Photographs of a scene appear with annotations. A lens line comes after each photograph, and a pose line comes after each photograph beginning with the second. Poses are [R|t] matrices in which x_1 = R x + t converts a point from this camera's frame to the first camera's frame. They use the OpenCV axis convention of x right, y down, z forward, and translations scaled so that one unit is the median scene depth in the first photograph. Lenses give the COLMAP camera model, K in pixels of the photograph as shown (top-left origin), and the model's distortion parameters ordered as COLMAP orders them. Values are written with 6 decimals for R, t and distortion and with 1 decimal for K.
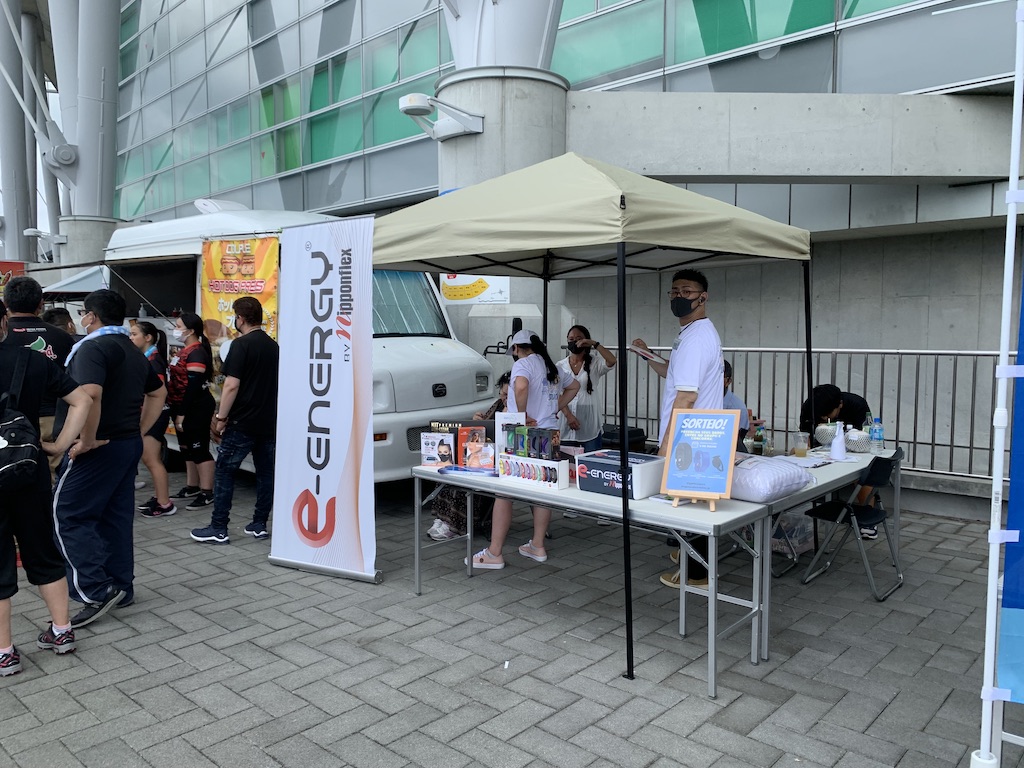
lens RADIAL K [[770.4, 0, 508.5], [0, 770.4, 387.7], [0, 0, 1]] dist [0.005525, -0.001731]
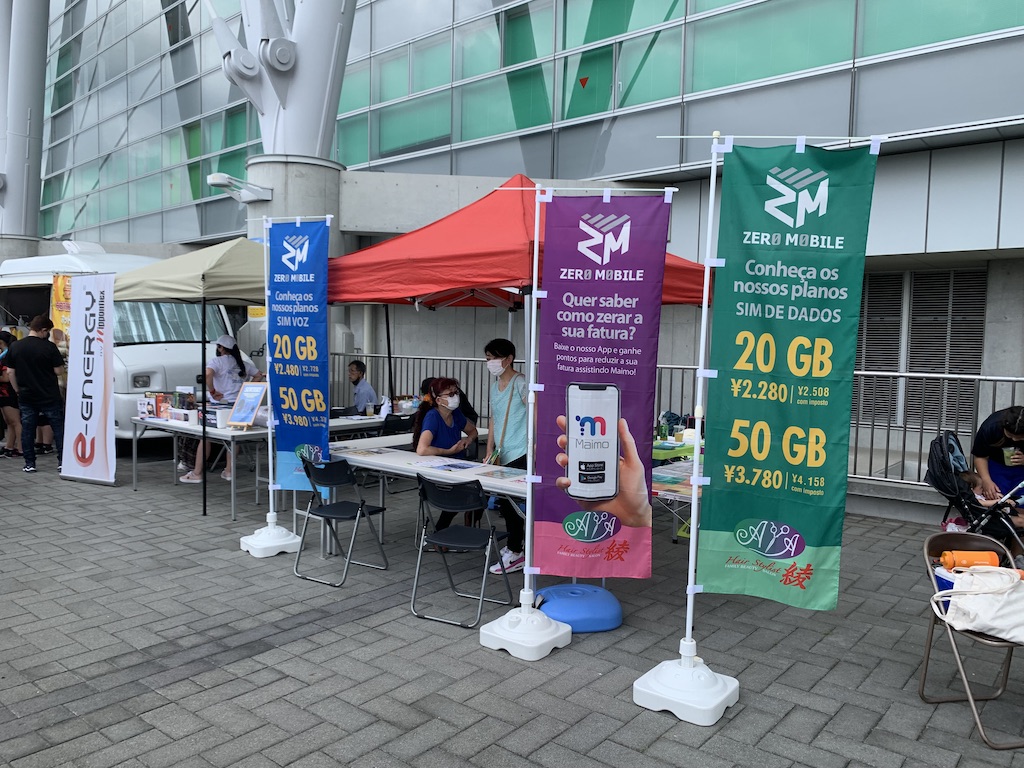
lens RADIAL K [[770.4, 0, 508.1], [0, 770.4, 387.2], [0, 0, 1]] dist [0.005525, -0.001731]
pose [[0.998890, 0.020272, 0.042510, 0.596708], [-0.019487, 0.999633, -0.018792, 0.047140], [-0.042875, 0.017943, 0.998919, -0.719455]]
